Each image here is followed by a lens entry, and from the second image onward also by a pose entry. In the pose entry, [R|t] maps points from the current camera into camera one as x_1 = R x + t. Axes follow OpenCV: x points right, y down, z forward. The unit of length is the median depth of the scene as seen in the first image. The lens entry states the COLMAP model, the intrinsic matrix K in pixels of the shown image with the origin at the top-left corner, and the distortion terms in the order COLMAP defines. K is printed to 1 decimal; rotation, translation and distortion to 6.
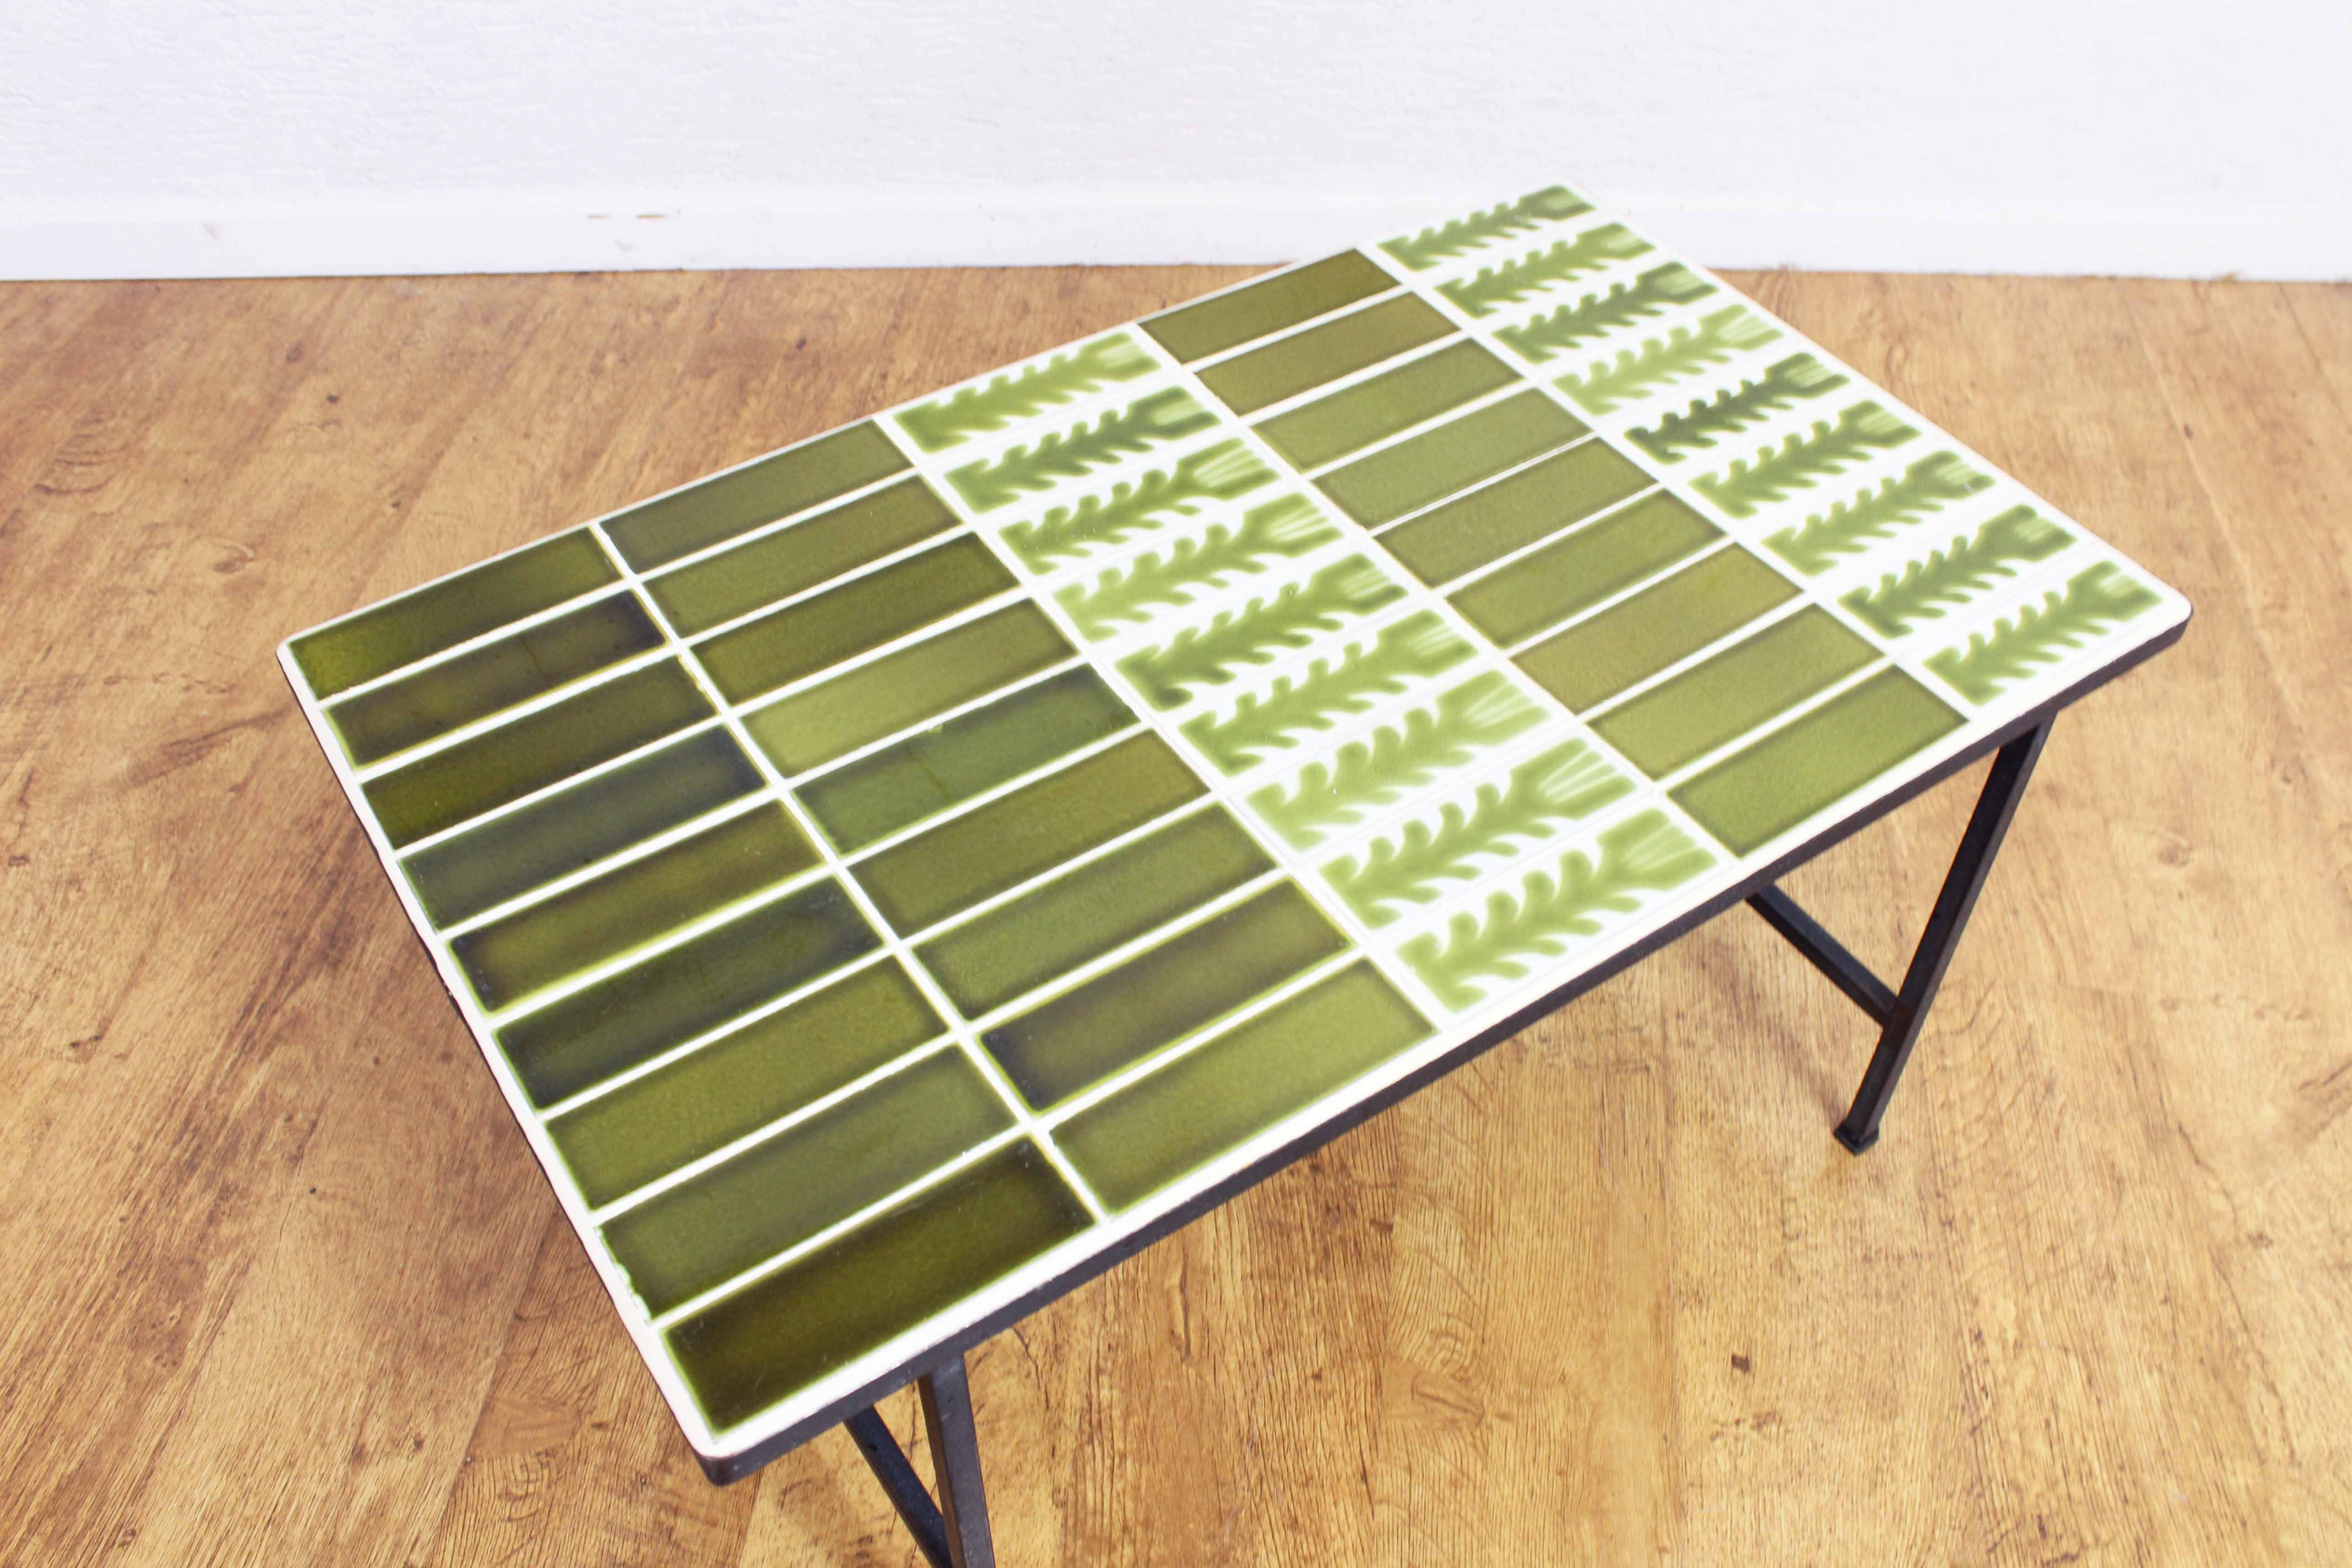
lens RADIAL K [[2065.2, 0, 1185.4], [0, 2065.2, 788.0], [0, 0, 1]] dist [-0.159835, 0.144061]
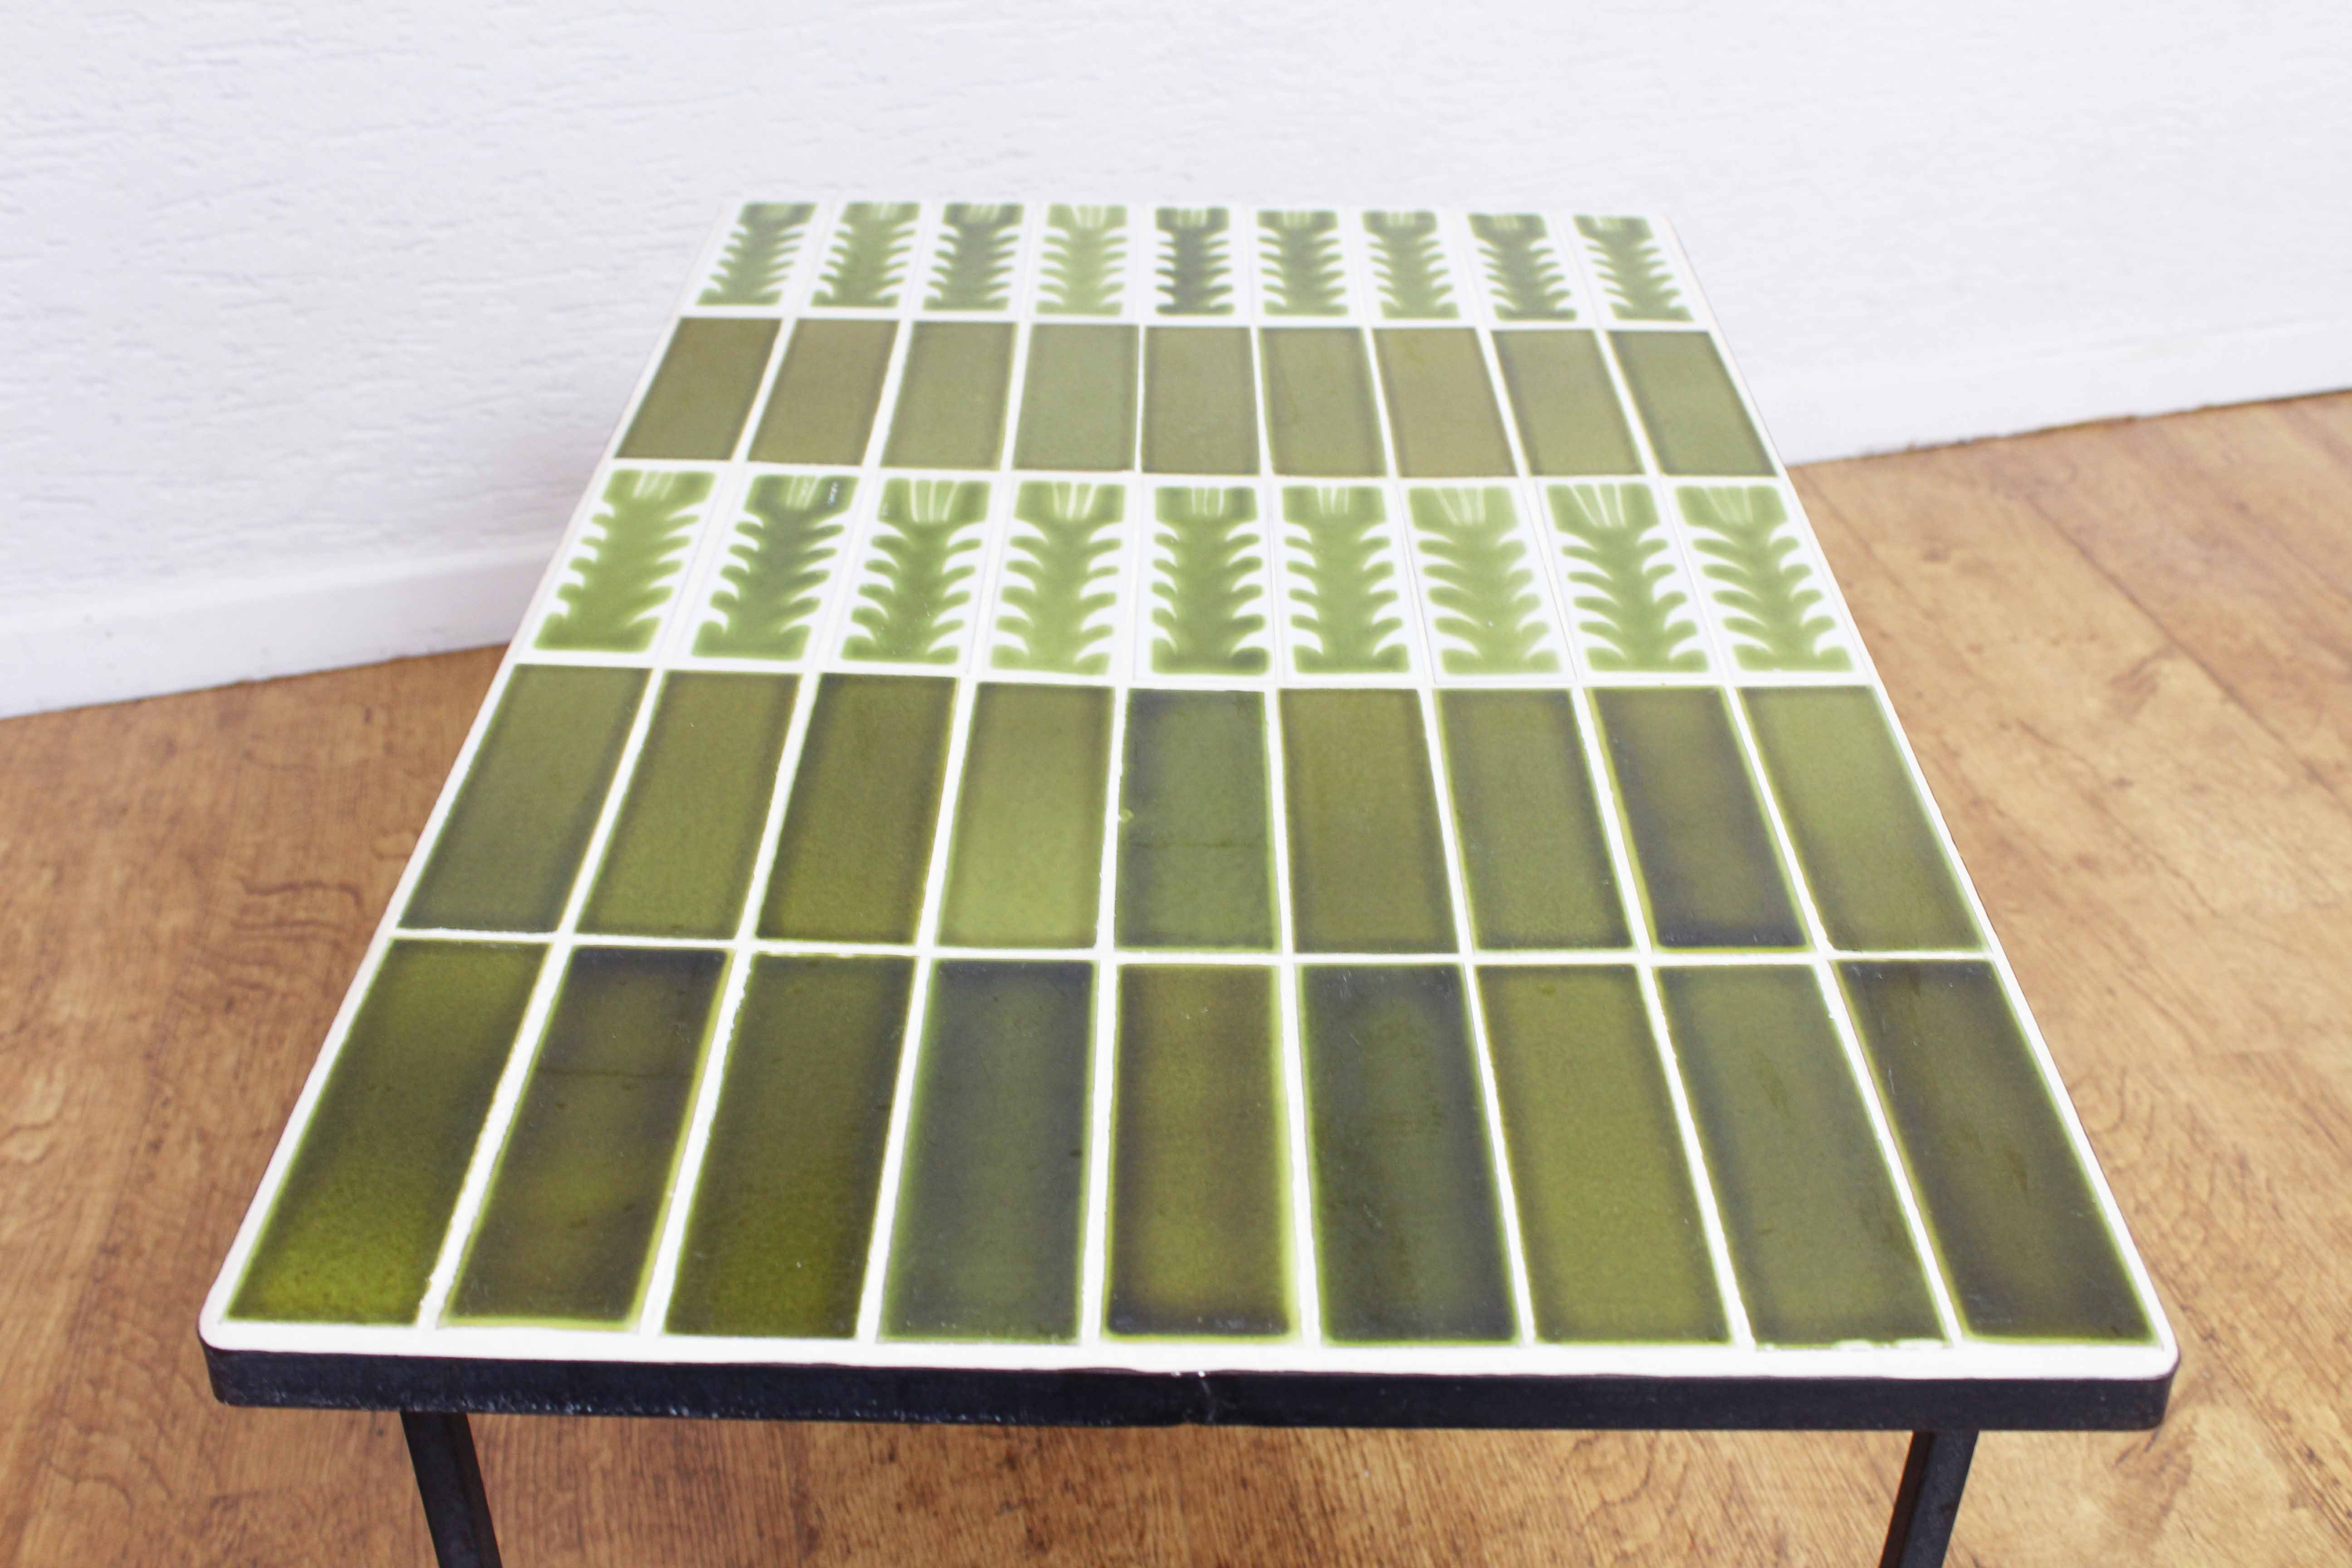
lens RADIAL K [[2442.5, 0, 1176.0], [0, 2442.5, 784.0], [0, 0, 1]] dist [-0.134114, 0.154067]
pose [[0.960163, -0.158850, 0.229898, 0.095961], [0.206562, 0.957550, -0.201071, 0.024865], [-0.188199, 0.240549, 0.952217, 0.222001]]
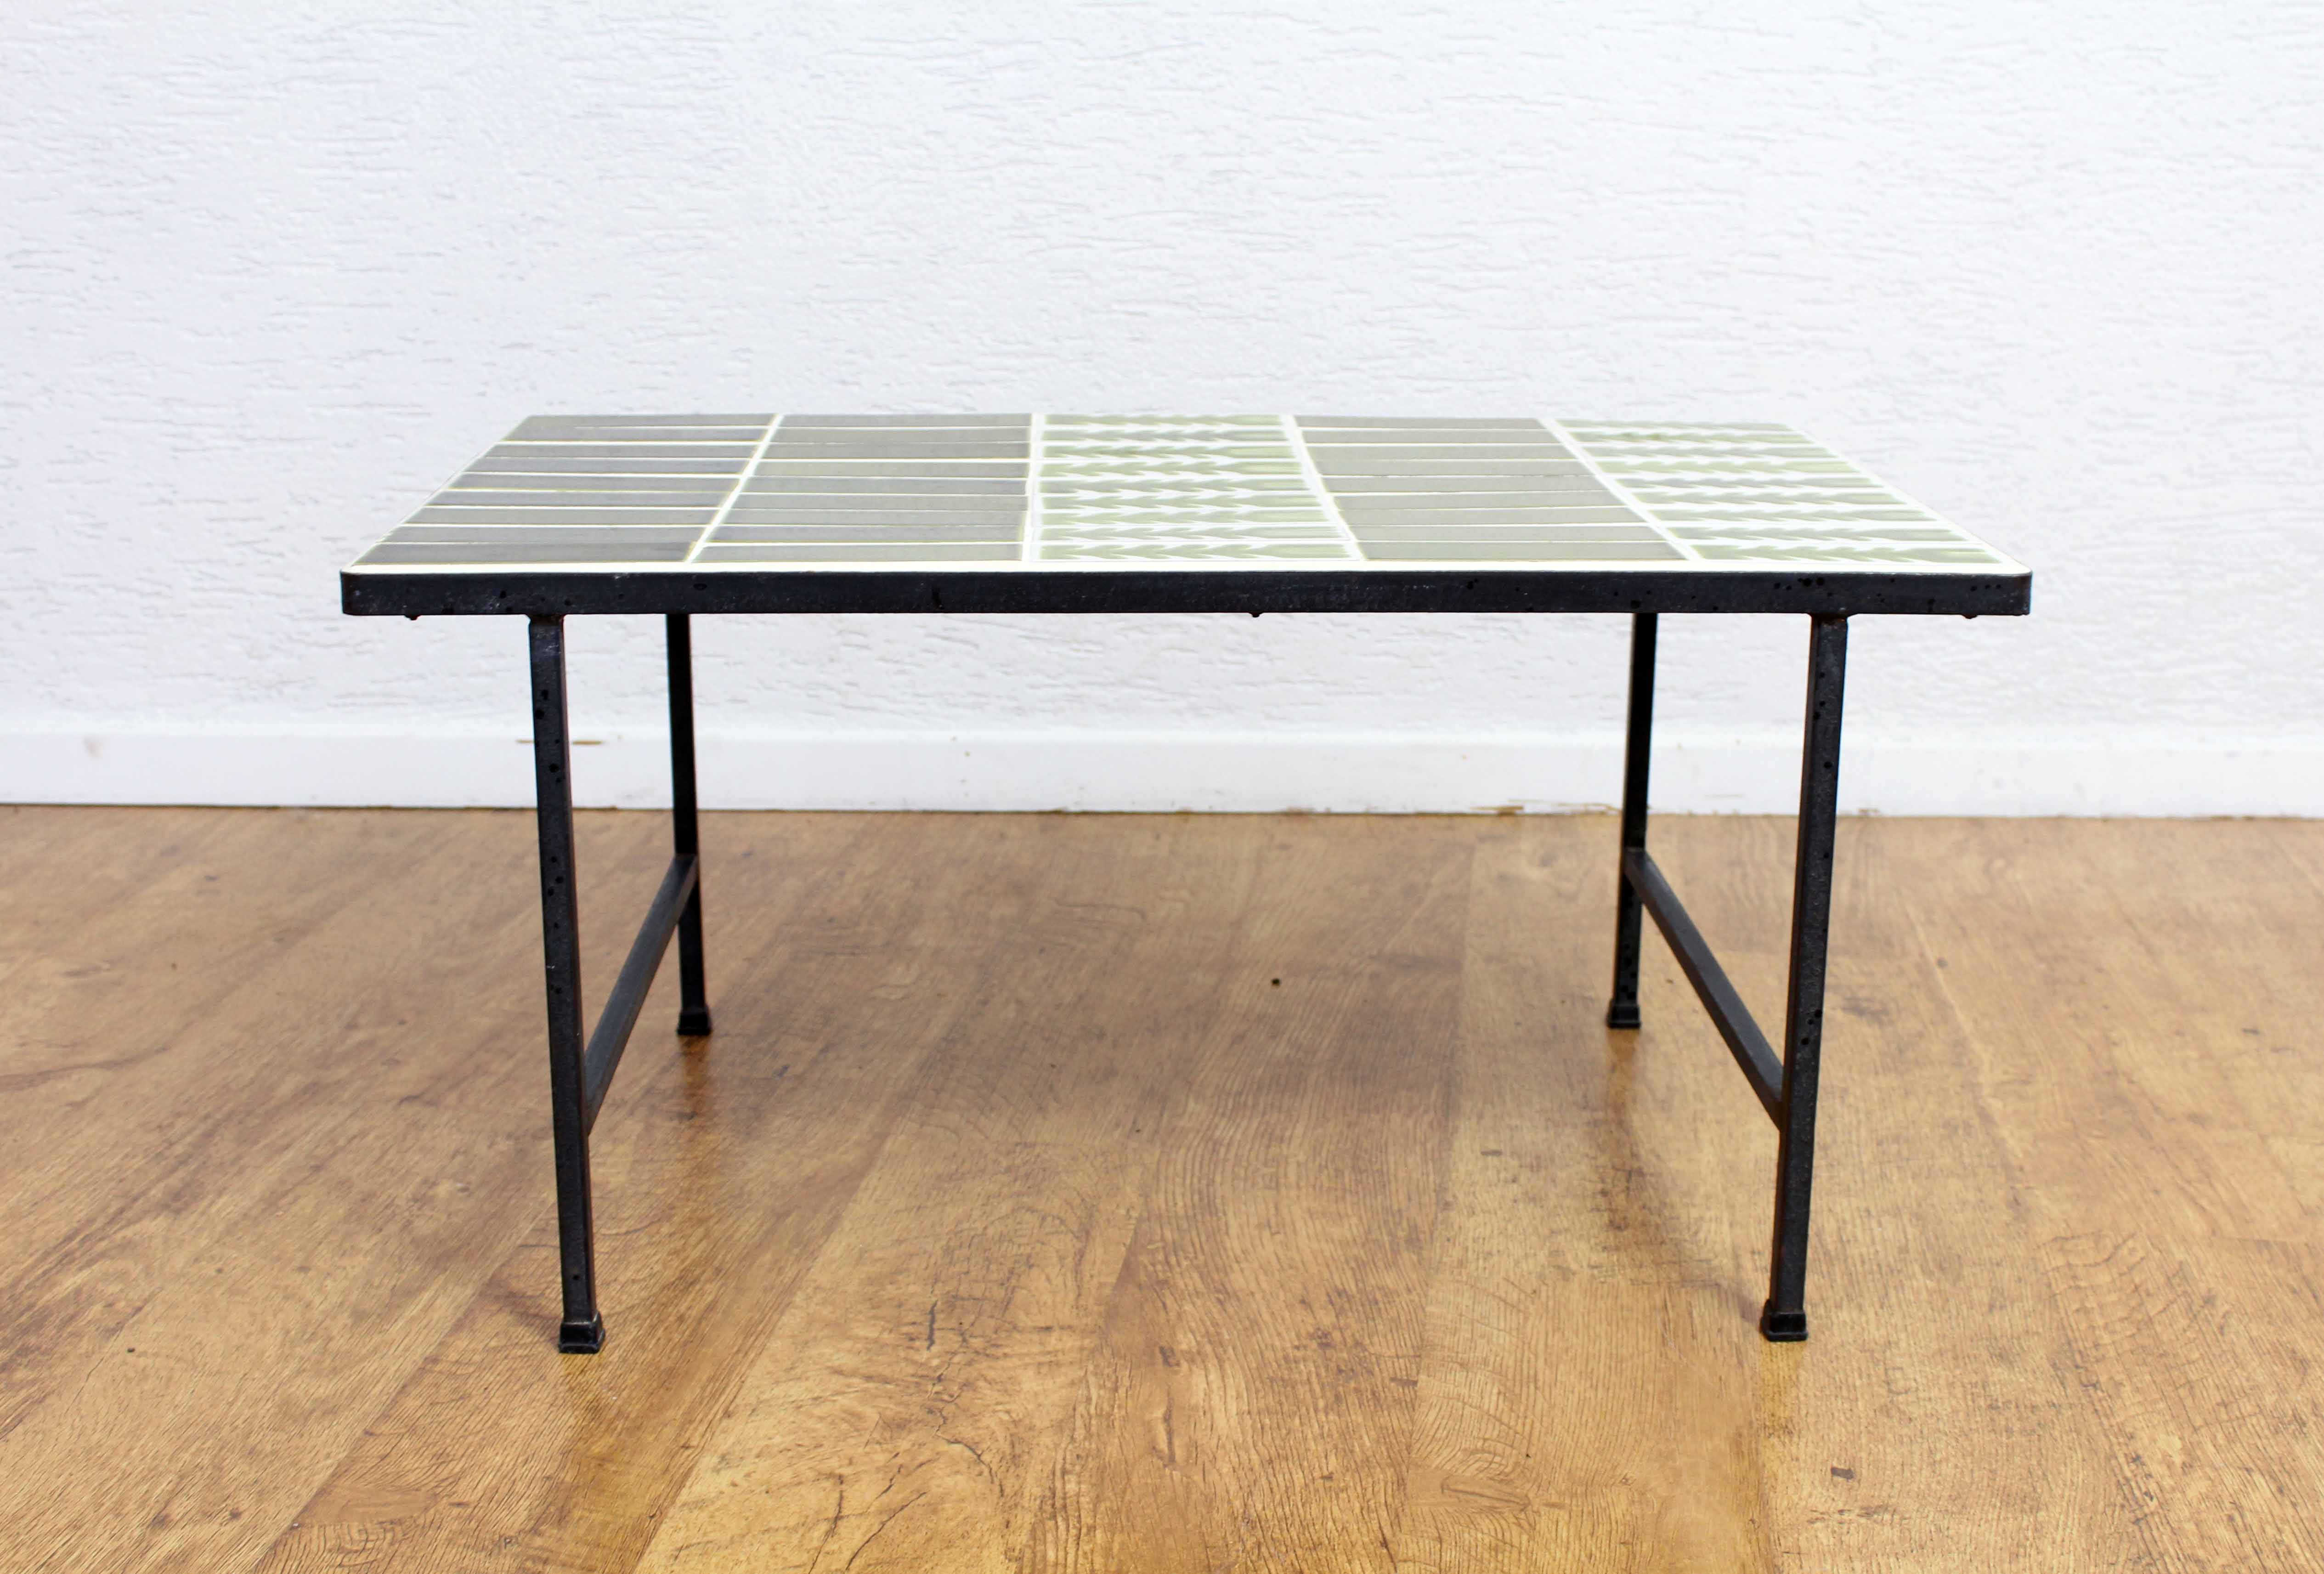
lens RADIAL K [[2929.6, 0, 1190.2], [0, 2929.6, 794.4], [0, 0, 1]] dist [-0.093067, 0.144968]
pose [[0.999932, -0.009842, -0.006316, 0.017557], [0.005226, 0.859227, -0.511567, 0.605009], [0.010462, 0.511499, 0.859220, -0.151247]]
